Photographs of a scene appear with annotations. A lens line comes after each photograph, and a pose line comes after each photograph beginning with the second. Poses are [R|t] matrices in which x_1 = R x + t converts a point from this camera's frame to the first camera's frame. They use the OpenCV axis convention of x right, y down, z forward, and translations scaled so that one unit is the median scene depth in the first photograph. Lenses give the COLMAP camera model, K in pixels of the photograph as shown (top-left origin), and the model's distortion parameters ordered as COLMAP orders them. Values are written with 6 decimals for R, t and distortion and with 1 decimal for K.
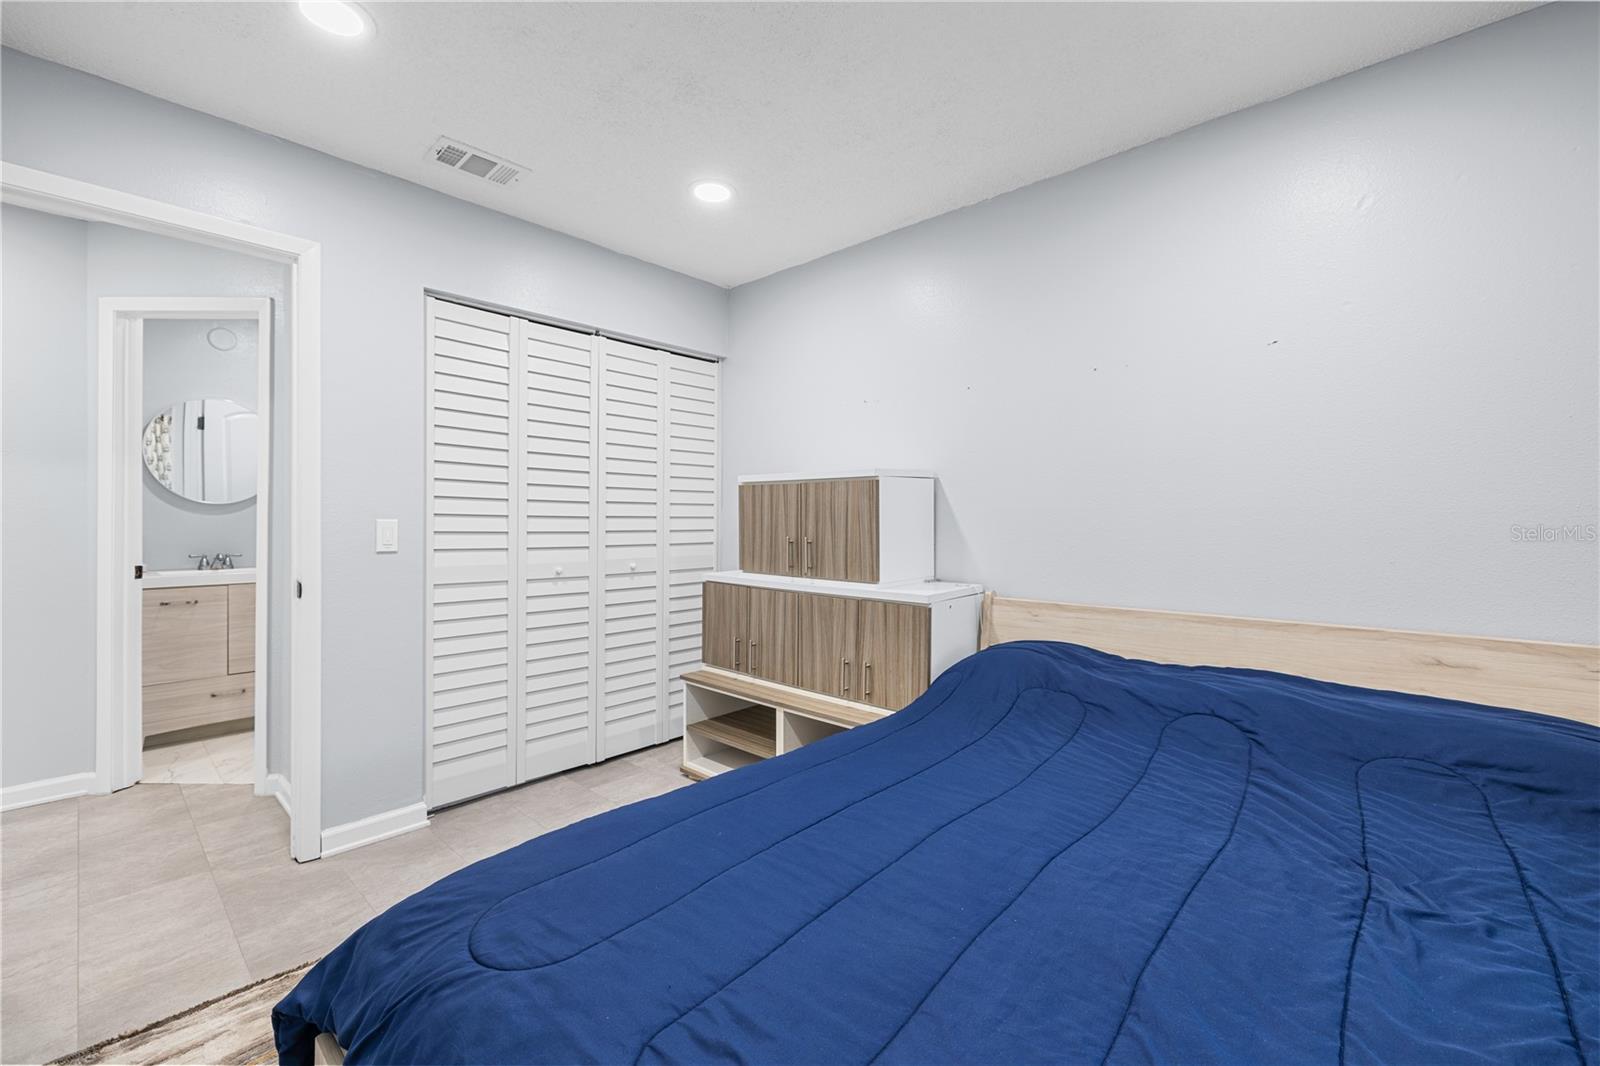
lens RADIAL K [[673.6, 0, 761.0], [0, 673.6, 528.7], [0, 0, 1]] dist [0.000217, 0.000389]
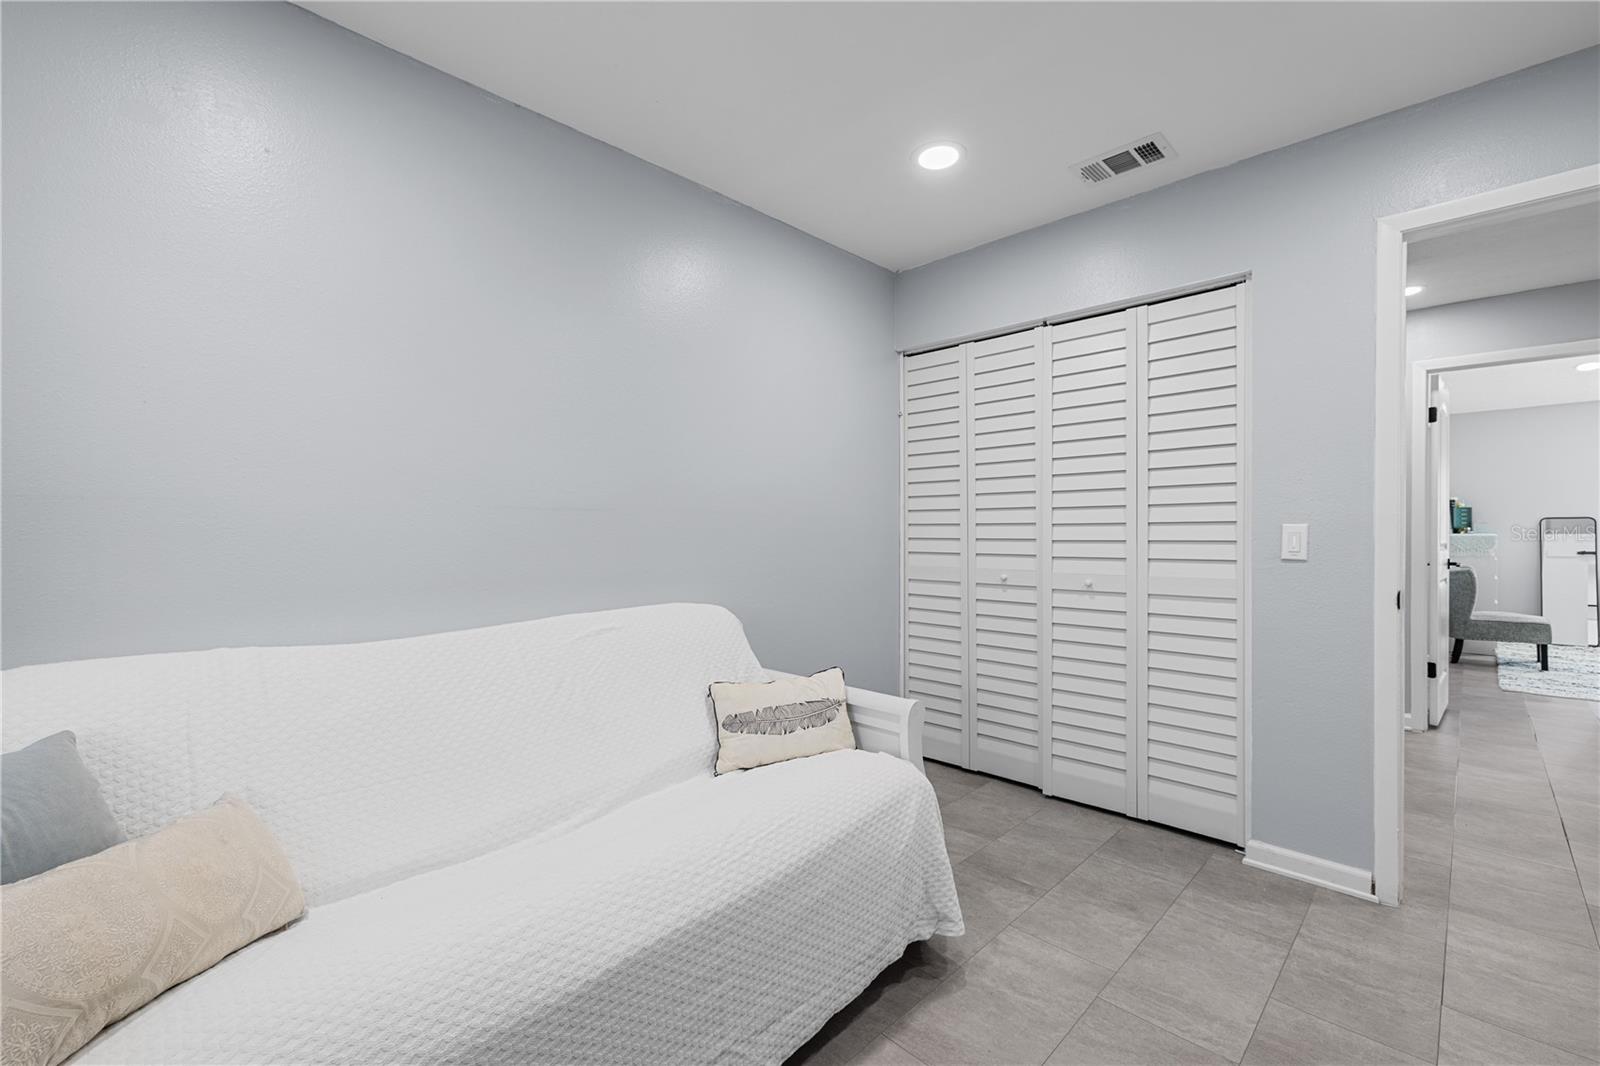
lens RADIAL K [[670.5, 0, 798.9], [0, 670.5, 526.7], [0, 0, 1]] dist [0.000193, 0.000316]
pose [[-0.012399, -0.003523, -0.999917, 0.392852], [-0.003267, 0.999989, -0.003483, -0.005494], [0.999918, 0.003223, -0.012410, 0.391562]]
